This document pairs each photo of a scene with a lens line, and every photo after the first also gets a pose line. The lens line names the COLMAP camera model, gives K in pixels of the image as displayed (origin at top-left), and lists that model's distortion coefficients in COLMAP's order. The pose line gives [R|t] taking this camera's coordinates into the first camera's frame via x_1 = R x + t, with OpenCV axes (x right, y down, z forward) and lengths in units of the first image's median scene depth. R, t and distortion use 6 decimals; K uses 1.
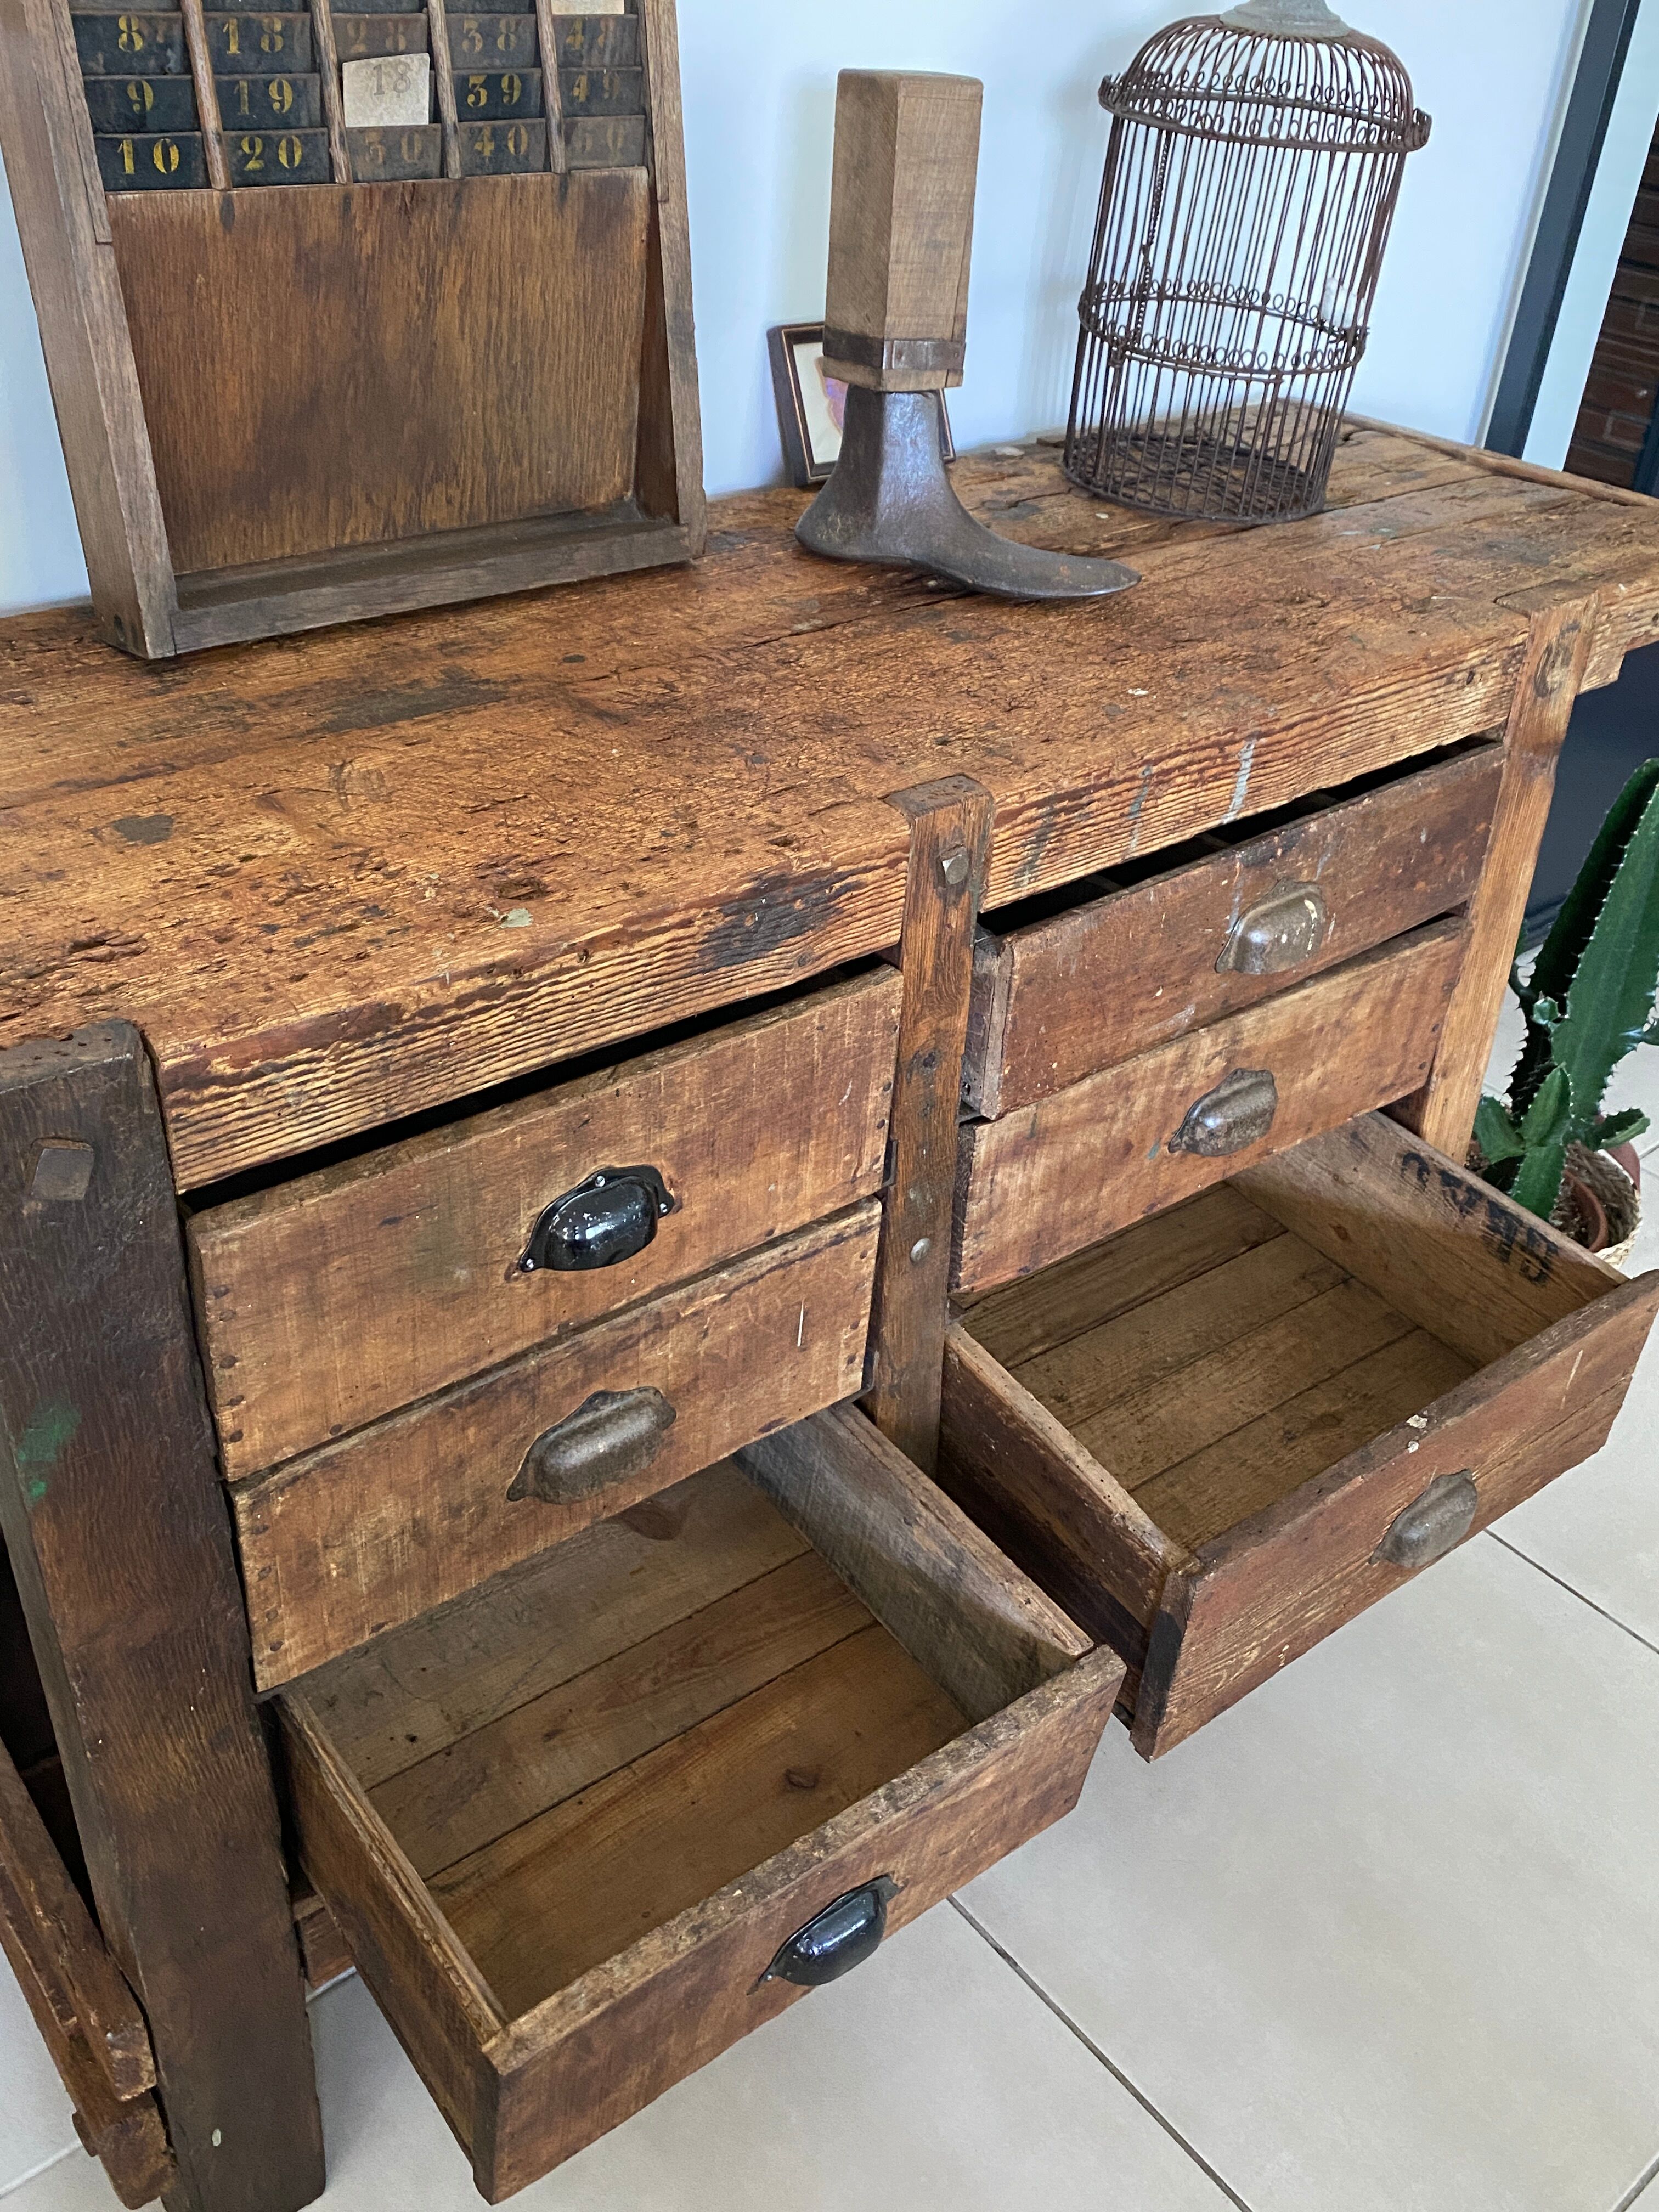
lens RADIAL K [[1948.1, 0, 828.0], [0, 1948.1, 1060.0], [0, 0, 1]] dist [0.057733, -0.064082]
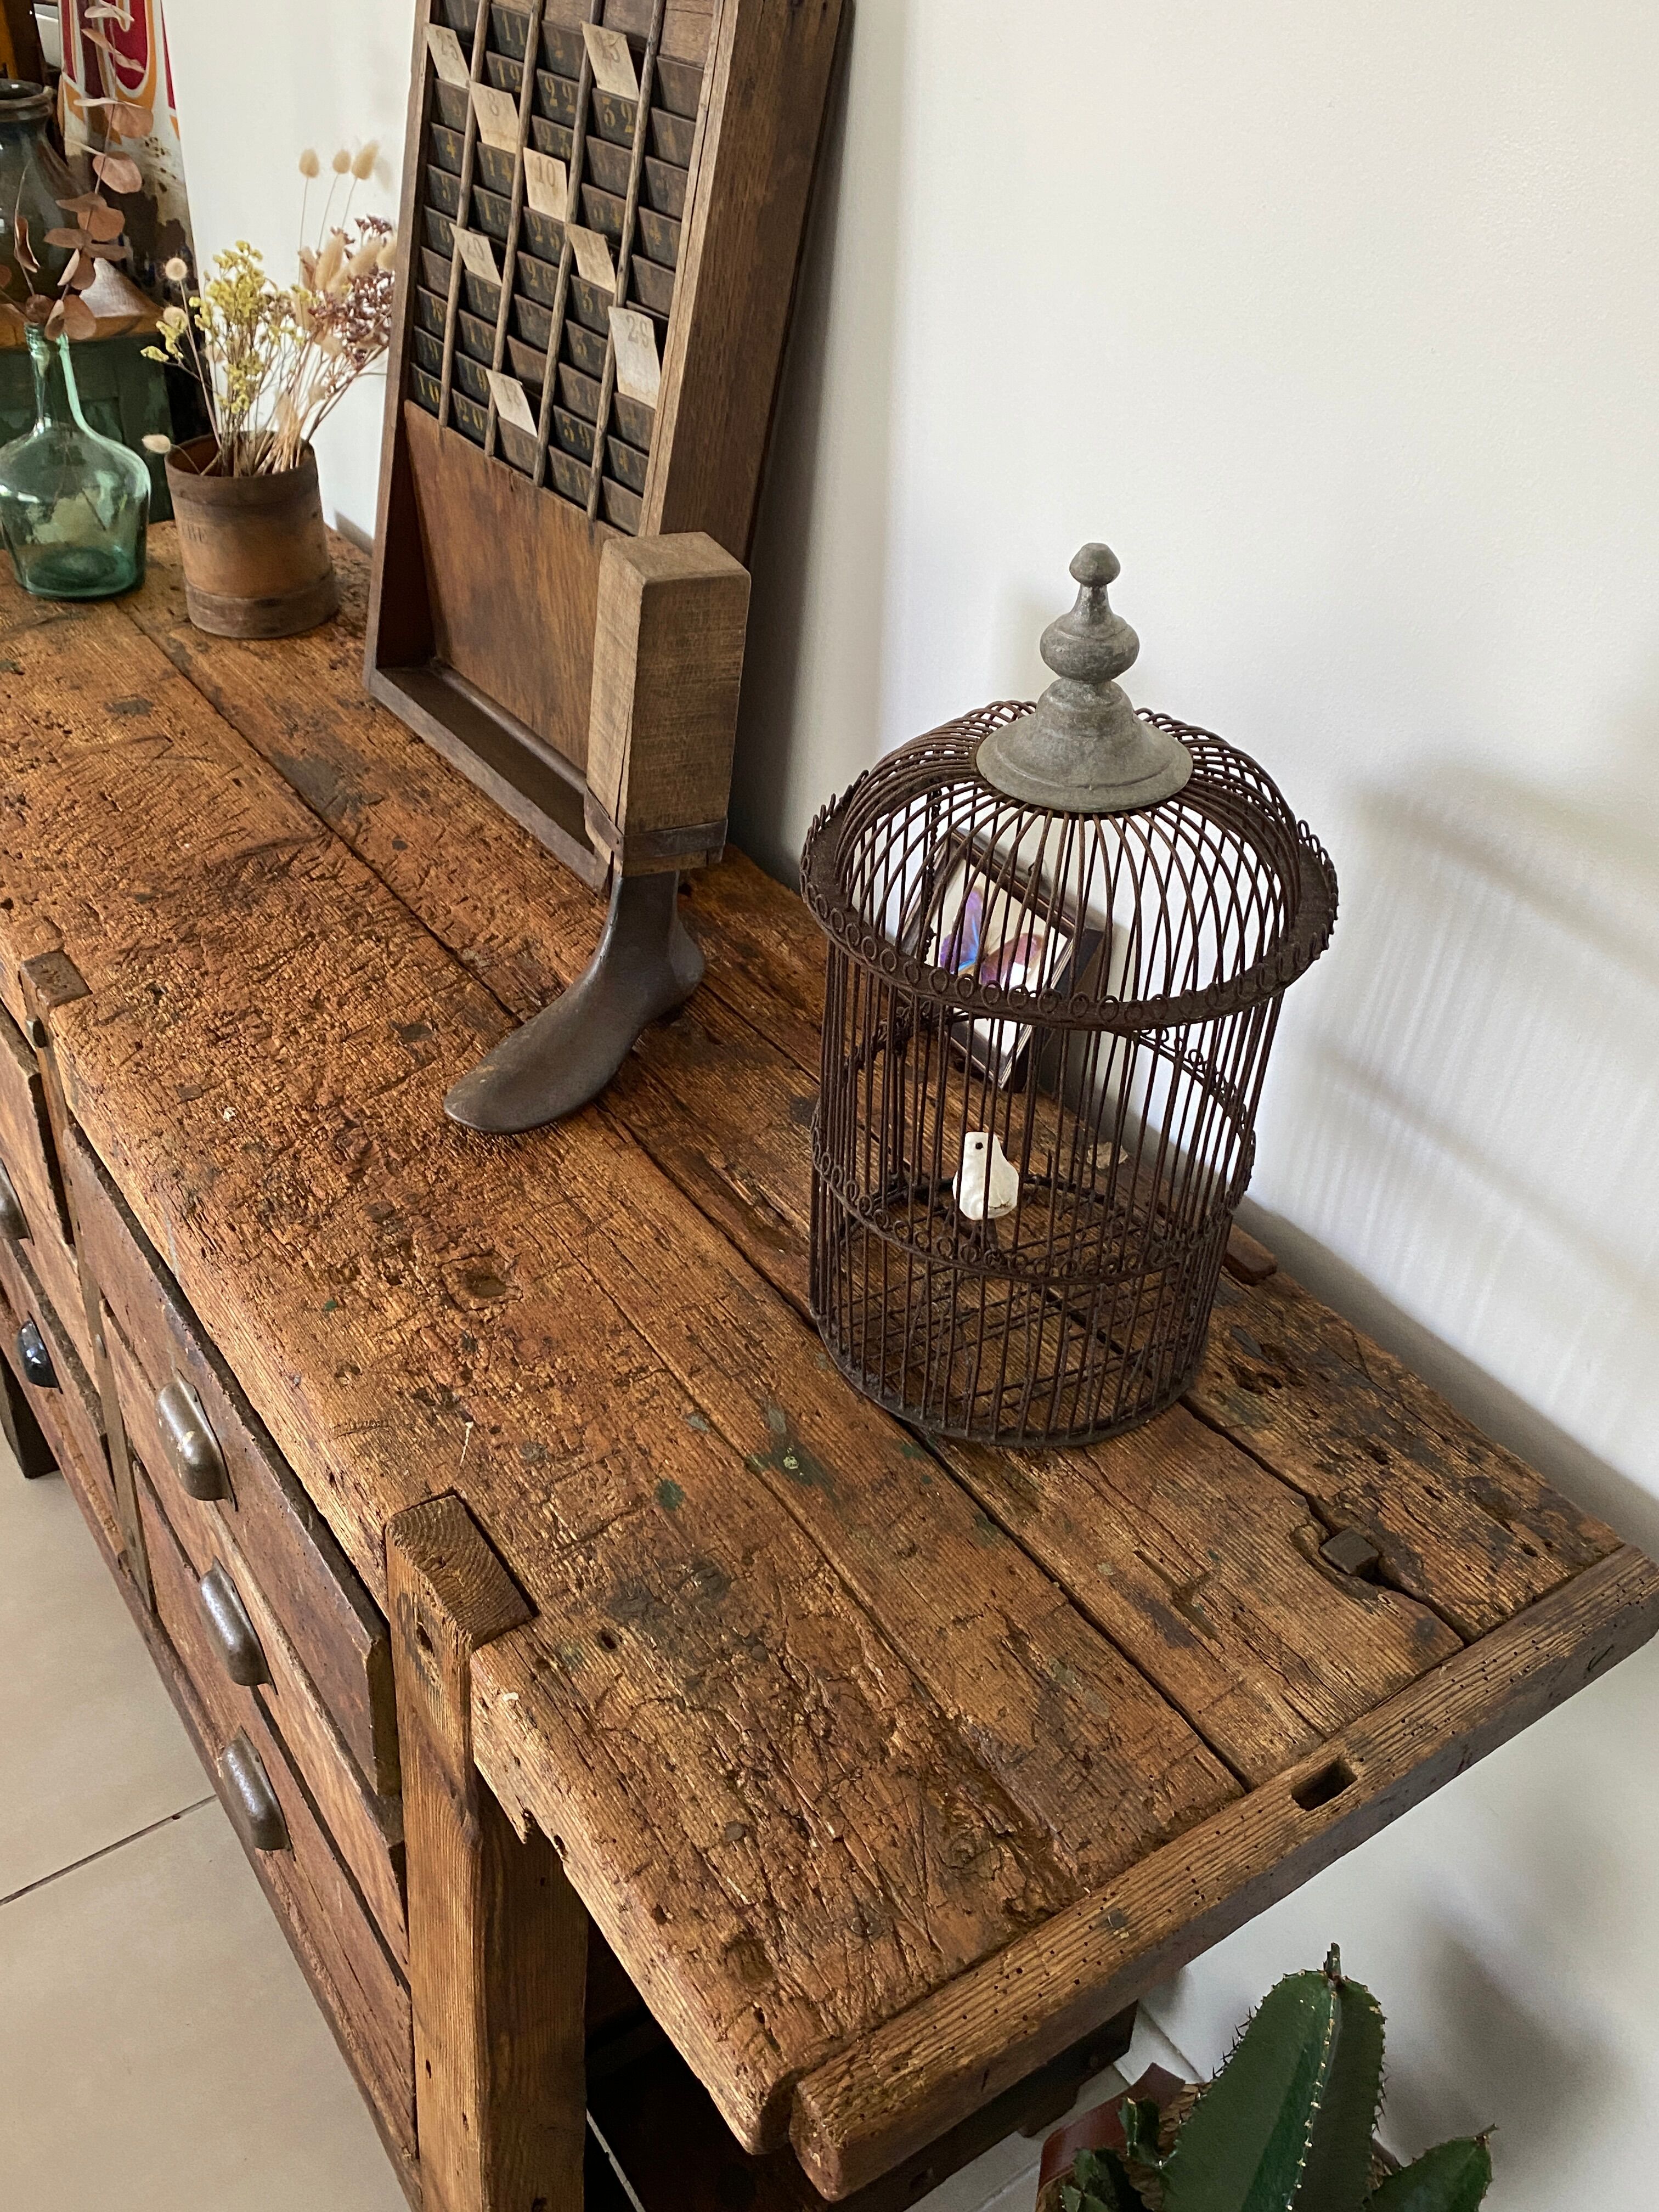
lens RADIAL K [[1931.7, 0, 826.2], [0, 1931.7, 1083.8], [0, 0, 1]] dist [0.086934, -0.198744]
pose [[-0.076539, 0.518294, -0.851771, 0.981207], [-0.588998, 0.665786, 0.458051, -0.841617], [0.804502, 0.536750, 0.254315, 1.026332]]
